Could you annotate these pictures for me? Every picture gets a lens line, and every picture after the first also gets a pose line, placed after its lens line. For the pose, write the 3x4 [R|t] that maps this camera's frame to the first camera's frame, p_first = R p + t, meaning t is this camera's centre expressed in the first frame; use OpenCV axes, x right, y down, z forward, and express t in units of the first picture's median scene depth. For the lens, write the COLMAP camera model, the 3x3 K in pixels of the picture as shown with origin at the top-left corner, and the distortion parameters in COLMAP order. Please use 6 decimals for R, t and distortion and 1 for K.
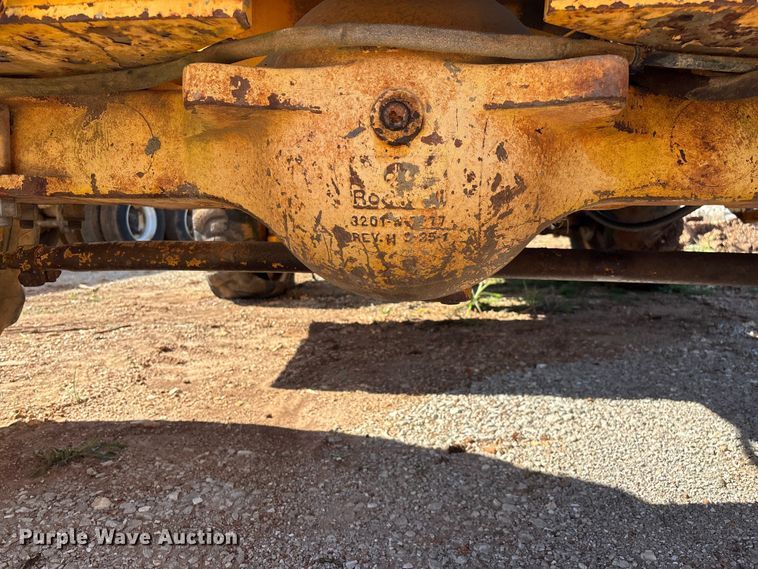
lens RADIAL K [[569.9, 0, 349.6], [0, 569.9, 328.7], [0, 0, 1]] dist [0.059175, -0.061267]
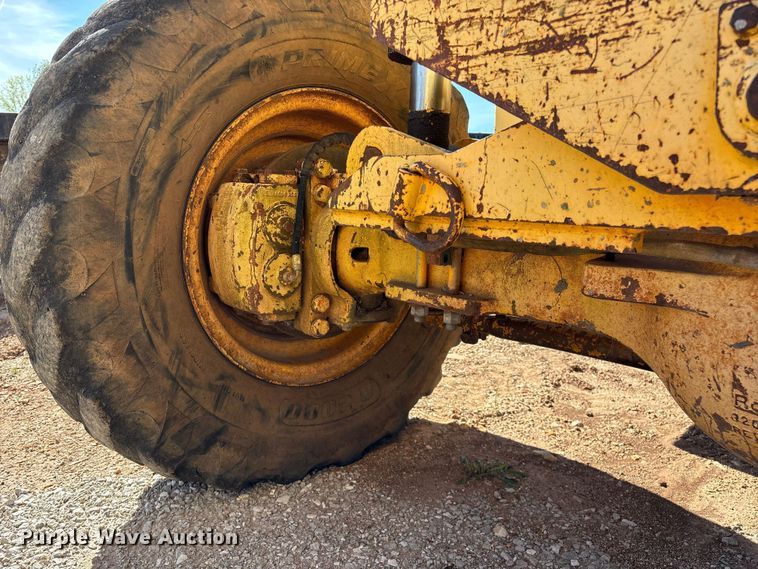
lens RADIAL K [[569.9, 0, 371.9], [0, 569.9, 280.7], [0, 0, 1]] dist [0.059175, -0.061267]
pose [[0.764270, 0.110245, -0.635404, 0.097882], [-0.078117, 0.993851, 0.078477, -0.317873], [0.640148, -0.010342, 0.768182, -0.150414]]
